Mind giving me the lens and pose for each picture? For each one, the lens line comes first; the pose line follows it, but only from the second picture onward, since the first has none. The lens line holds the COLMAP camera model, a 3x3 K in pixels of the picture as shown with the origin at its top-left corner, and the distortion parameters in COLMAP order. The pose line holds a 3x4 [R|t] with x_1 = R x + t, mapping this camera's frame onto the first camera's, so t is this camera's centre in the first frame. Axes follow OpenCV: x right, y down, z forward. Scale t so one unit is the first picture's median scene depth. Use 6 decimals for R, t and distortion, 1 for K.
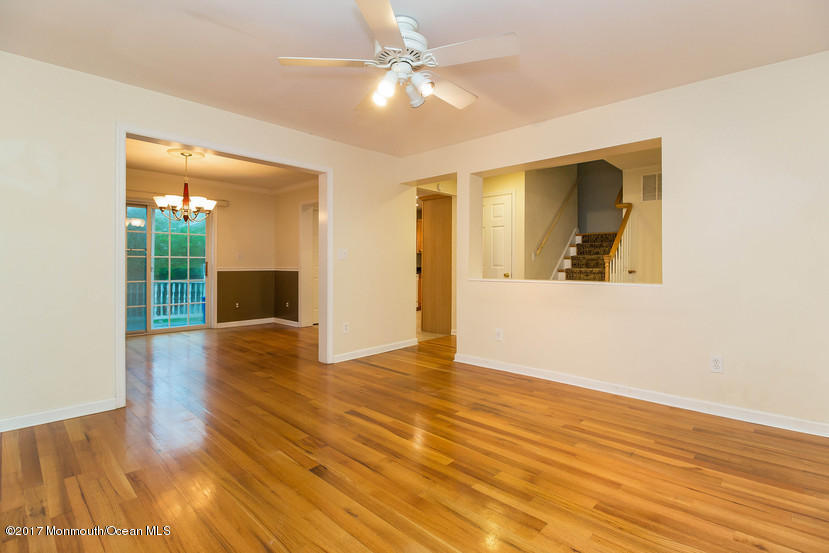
lens RADIAL K [[408.1, 0, 415.9], [0, 408.1, 272.6], [0, 0, 1]] dist [-0.004863, -0.000676]
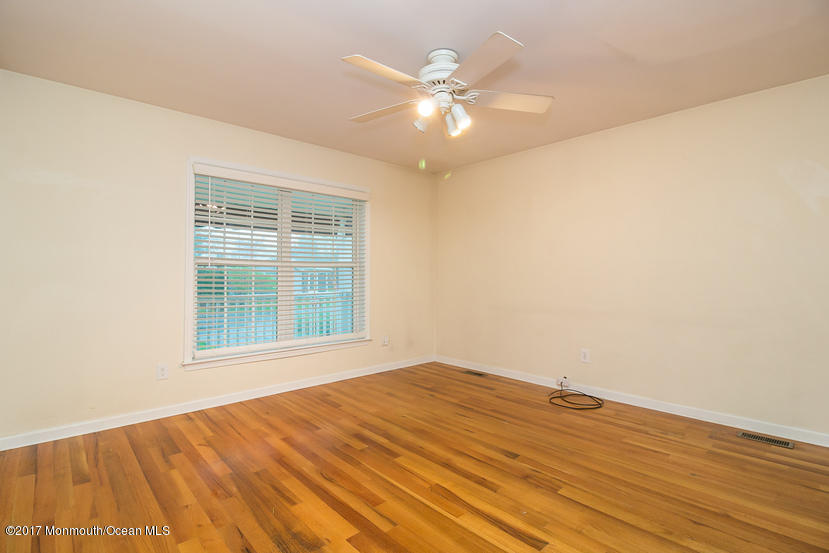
lens RADIAL K [[408.1, 0, 415.9], [0, 408.1, 272.6], [0, 0, 1]] dist [-0.004863, -0.000676]
pose [[-0.997764, 0.002237, 0.066806, -0.039181], [0.003264, 0.999878, 0.015278, -0.052543], [-0.066763, 0.015462, -0.997649, 1.878185]]
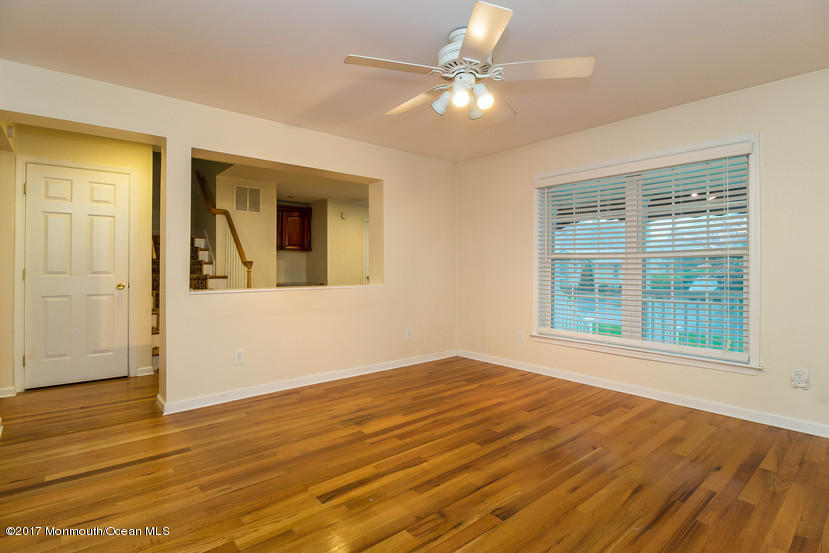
lens RADIAL K [[398.7, 0, 414.3], [0, 398.7, 270.0], [0, 0, 1]] dist [-0.015004, -0.000348]
pose [[0.107551, -0.005282, 0.994186, -0.937236], [0.019991, 0.999795, 0.003149, -0.031597], [-0.993999, 0.019536, 0.107634, 0.934729]]
